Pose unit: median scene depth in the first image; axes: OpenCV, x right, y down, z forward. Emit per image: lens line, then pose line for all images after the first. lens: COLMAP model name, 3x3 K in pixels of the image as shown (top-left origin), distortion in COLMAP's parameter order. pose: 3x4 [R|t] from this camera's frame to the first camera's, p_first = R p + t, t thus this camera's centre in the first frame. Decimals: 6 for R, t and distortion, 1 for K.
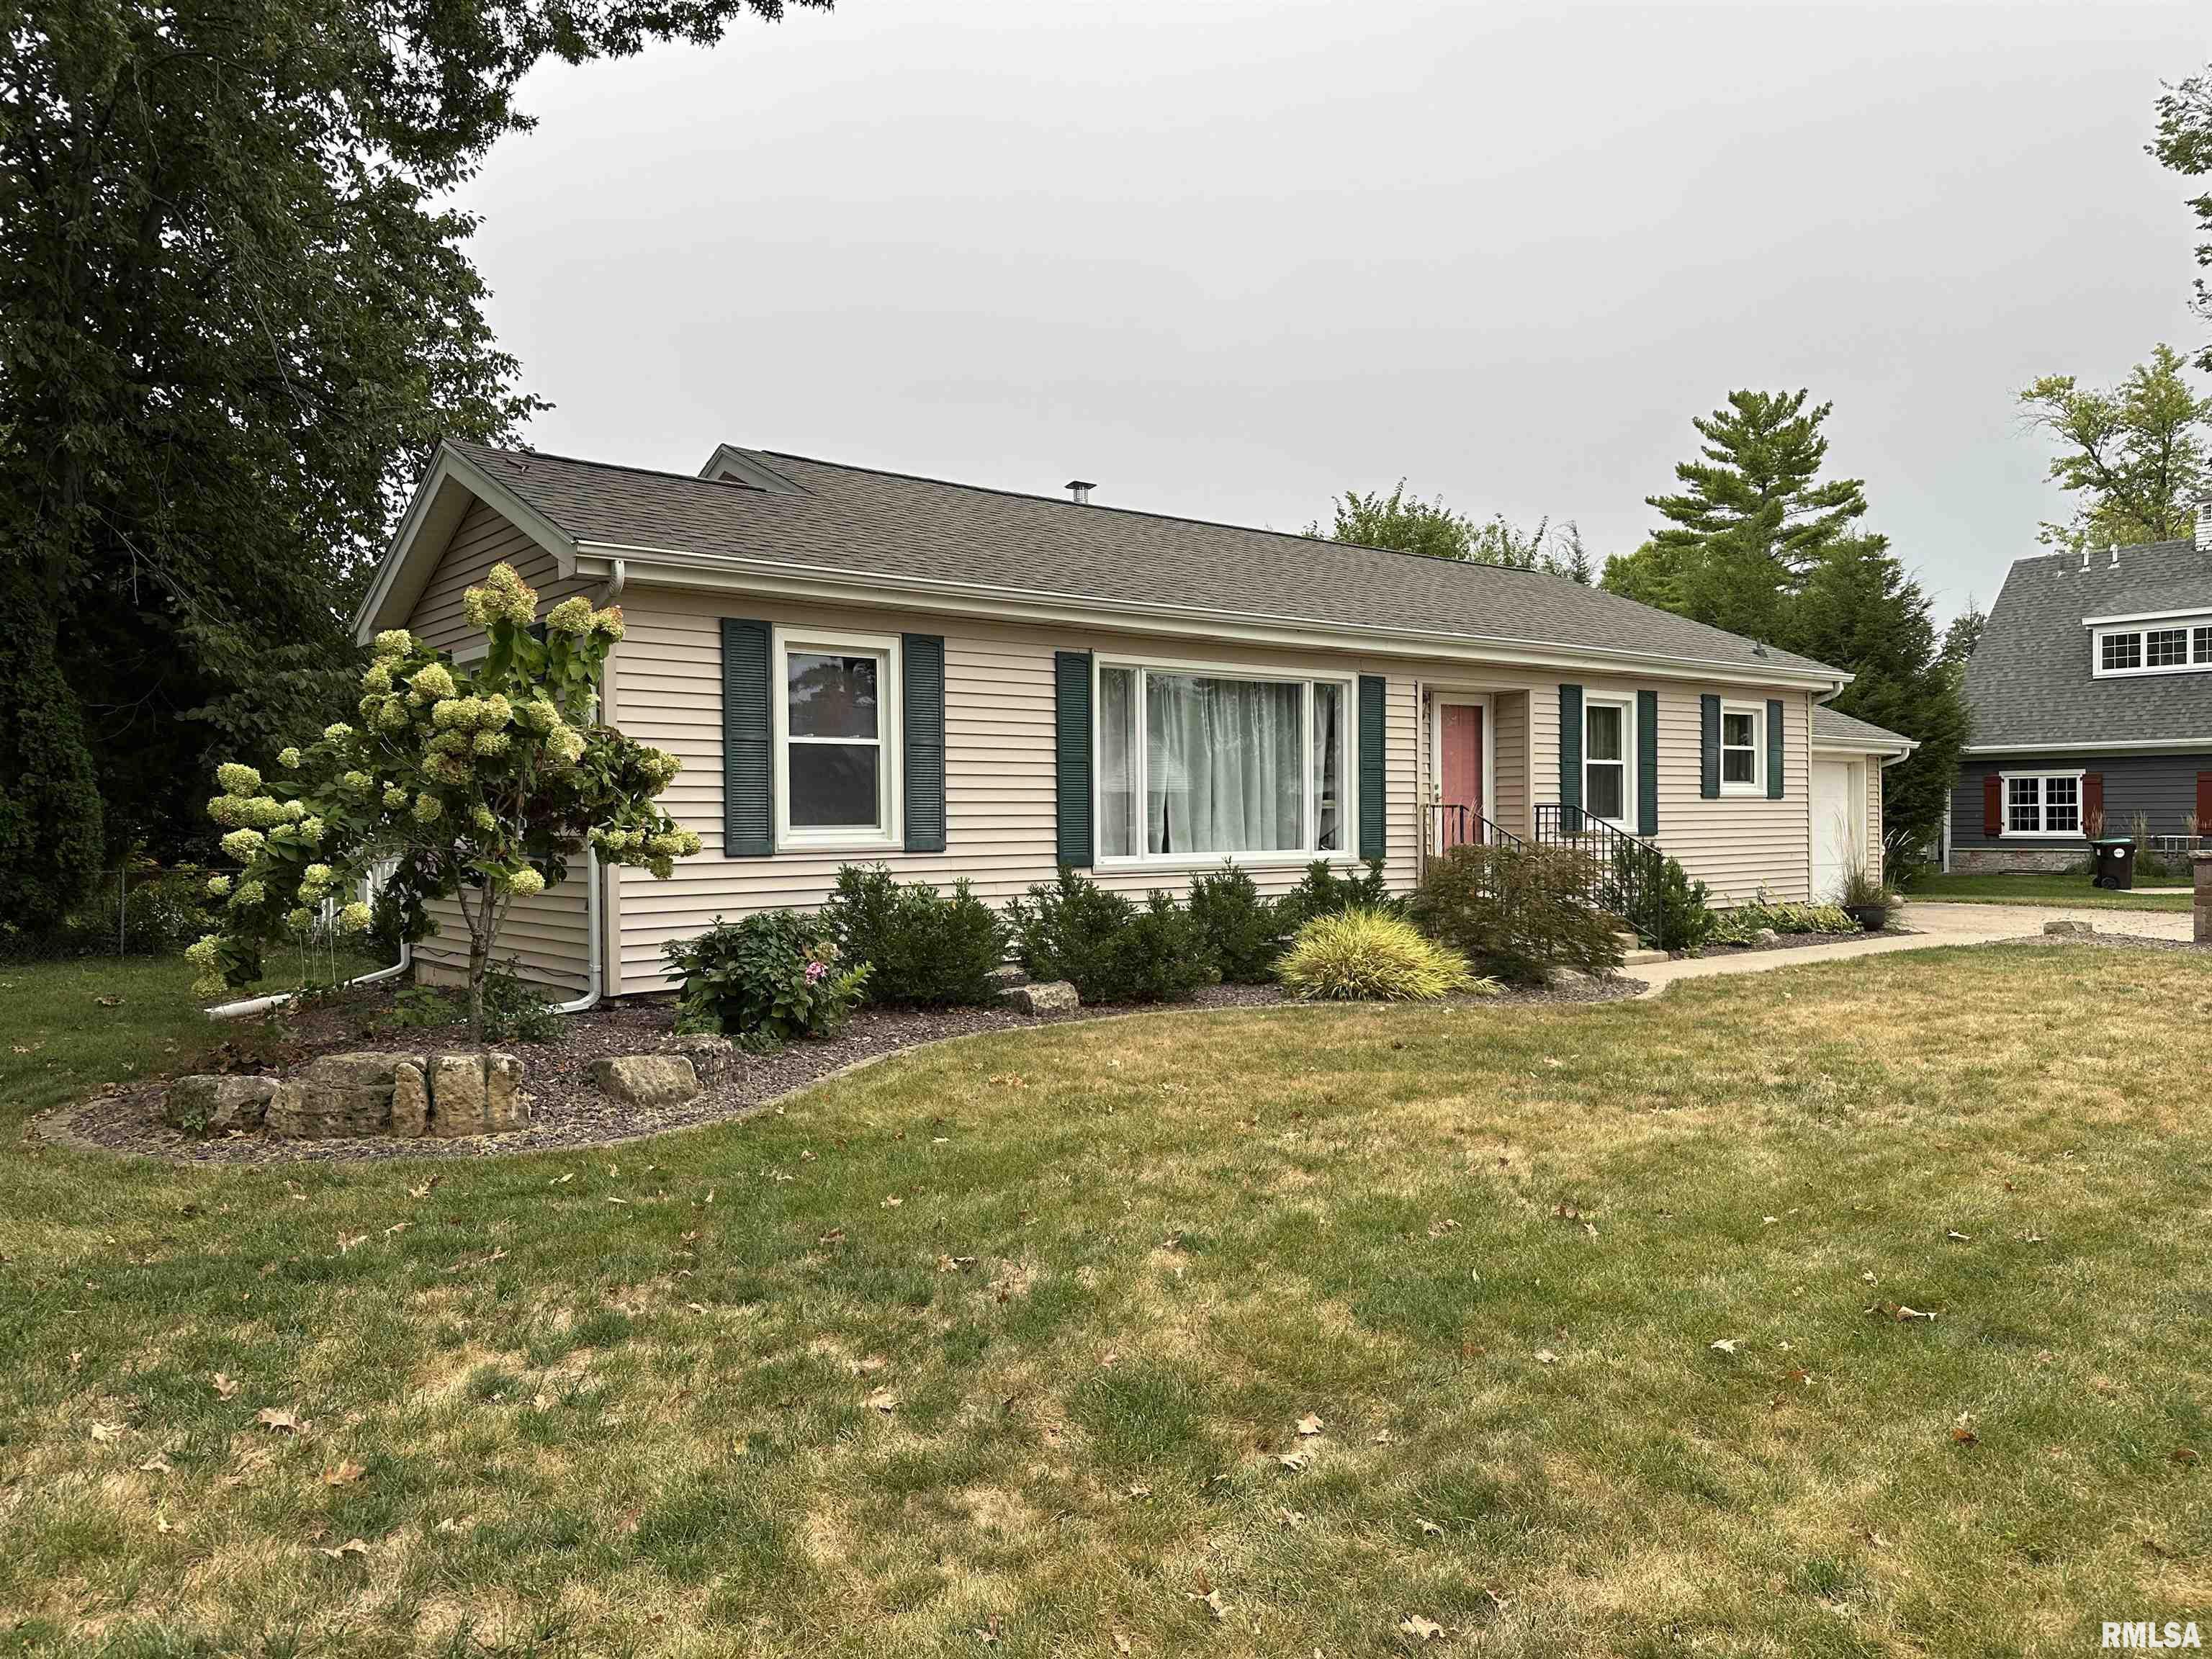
lens RADIAL K [[1644.5, 0, 1106.0], [0, 1644.5, 829.5], [0, 0, 1]] dist [0.004540, 0.000555]
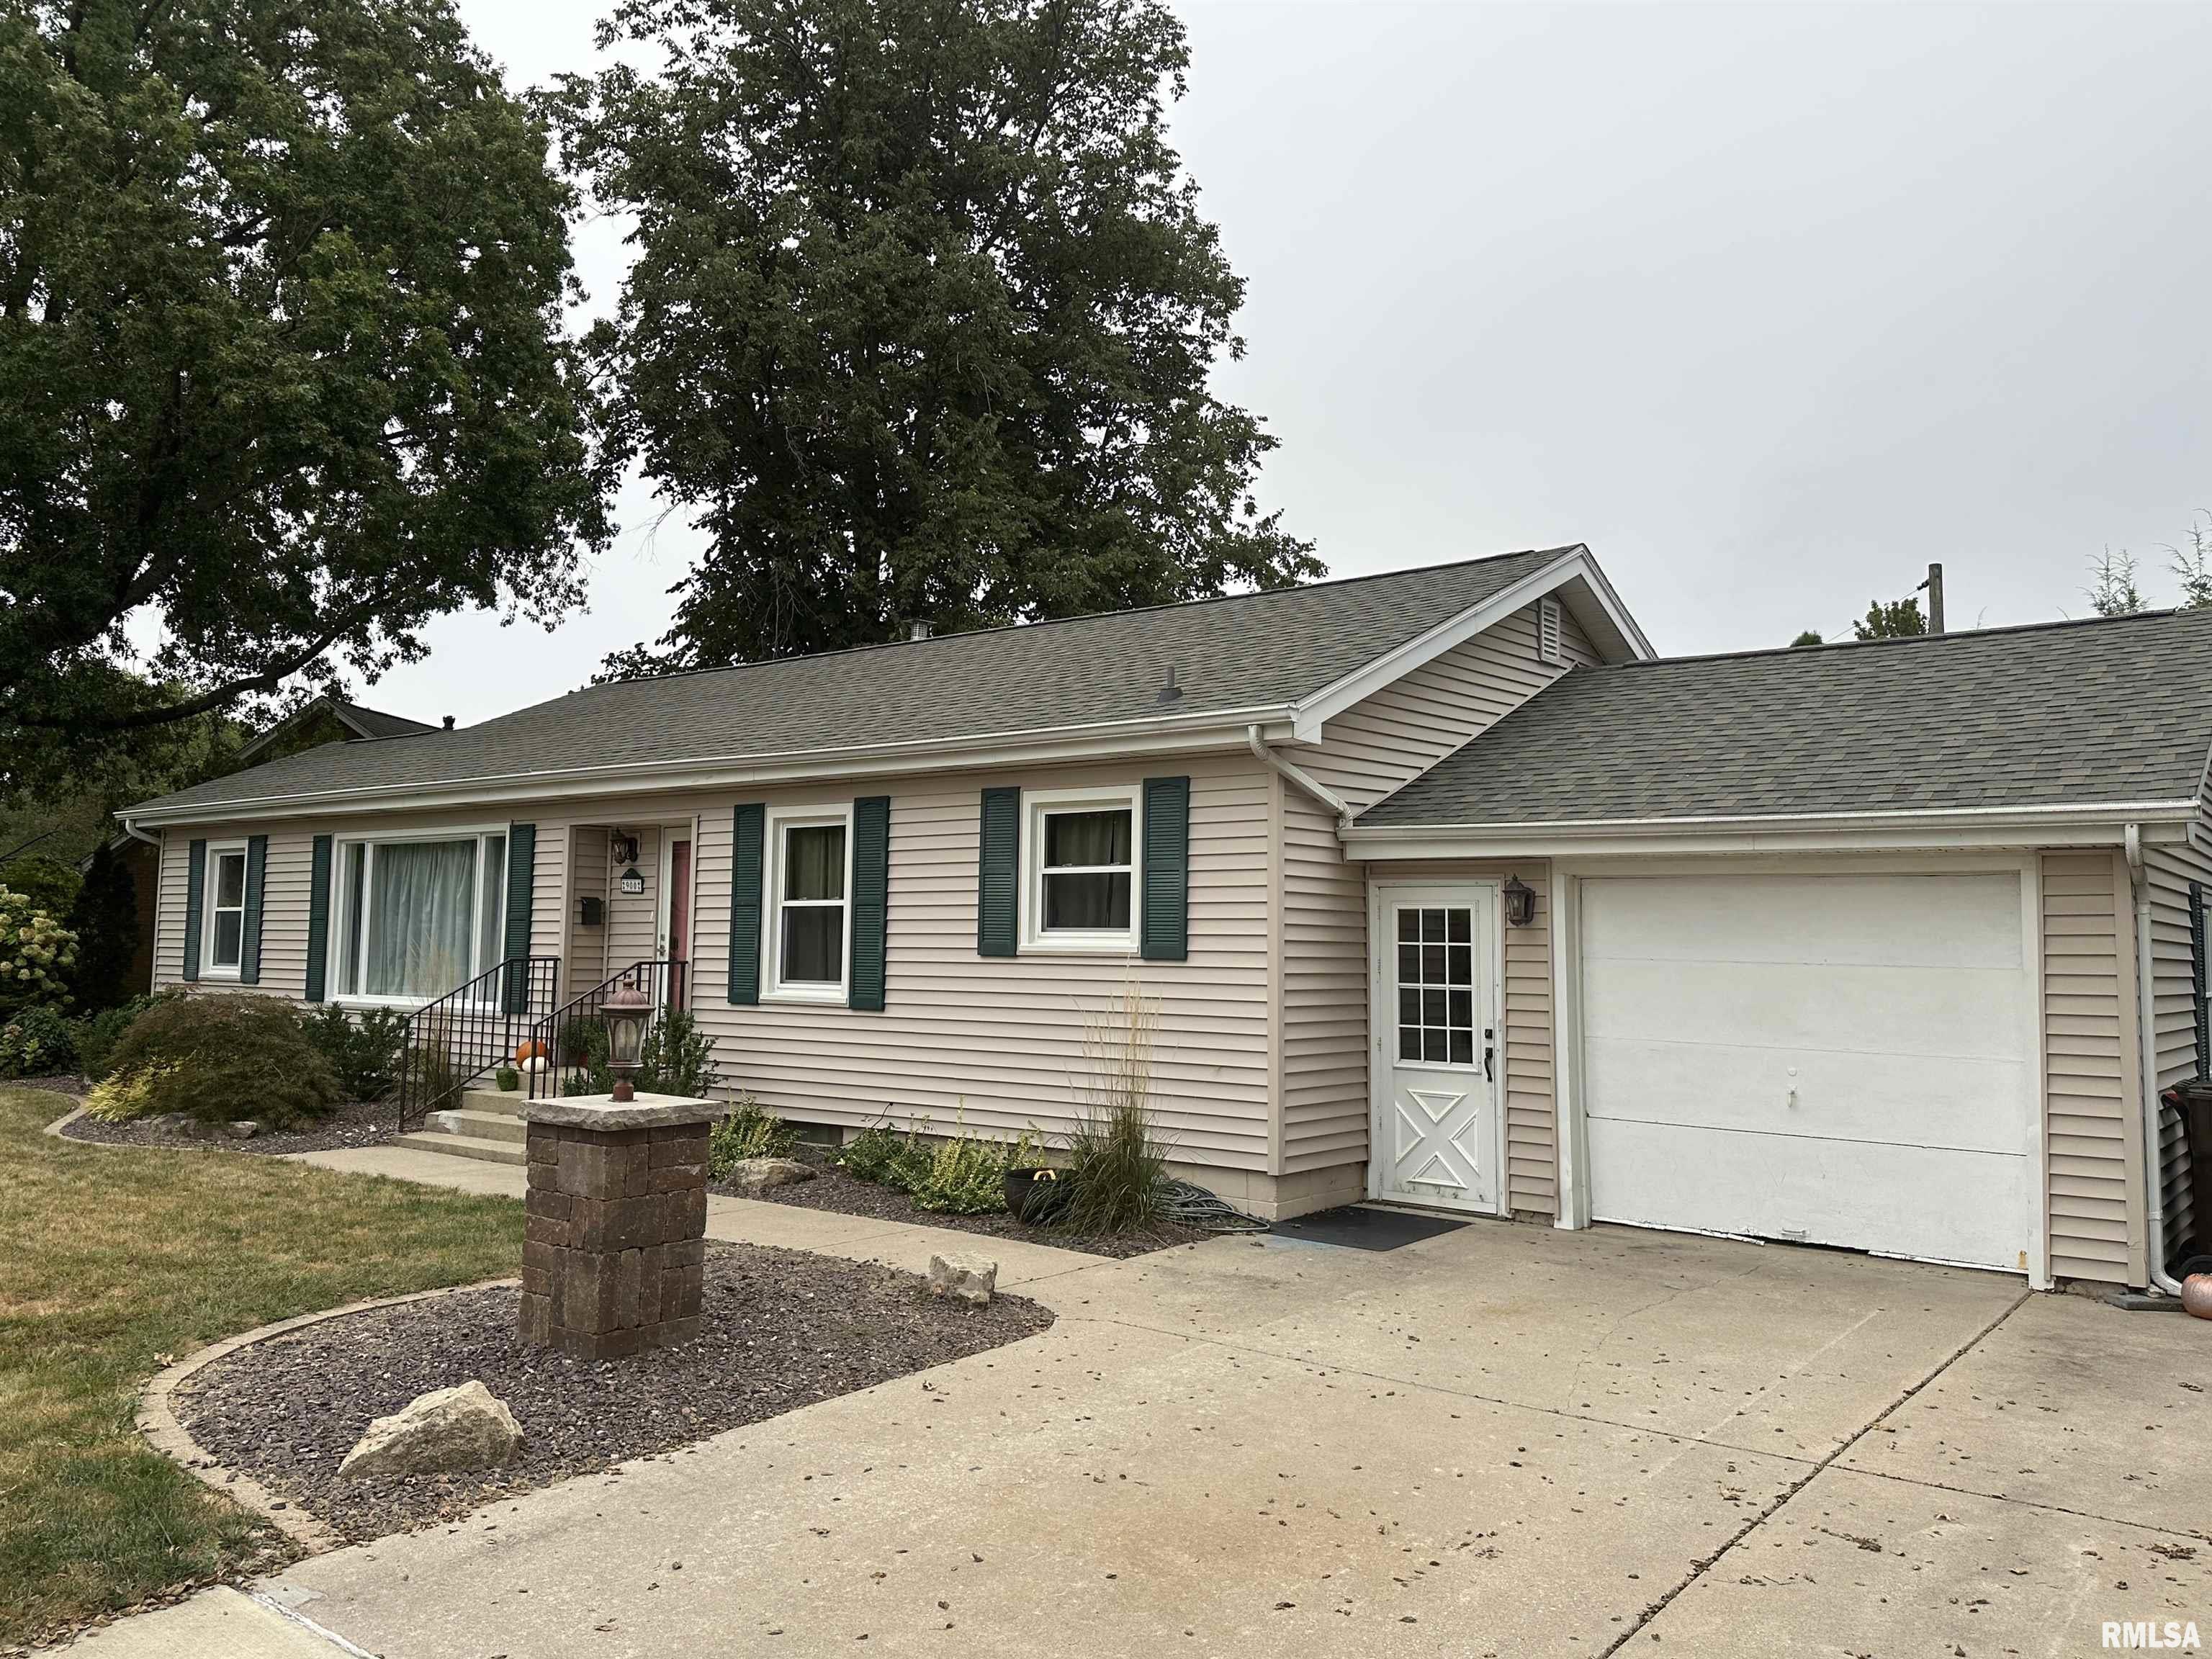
lens RADIAL K [[1818.7, 0, 1106.0], [0, 1818.7, 829.5], [0, 0, 1]] dist [0.001766, 0.000403]
pose [[0.217964, -0.065143, -0.973780, 1.072340], [-0.029698, 0.996865, -0.073335, -0.018285], [0.975505, 0.044904, 0.215346, 0.924809]]
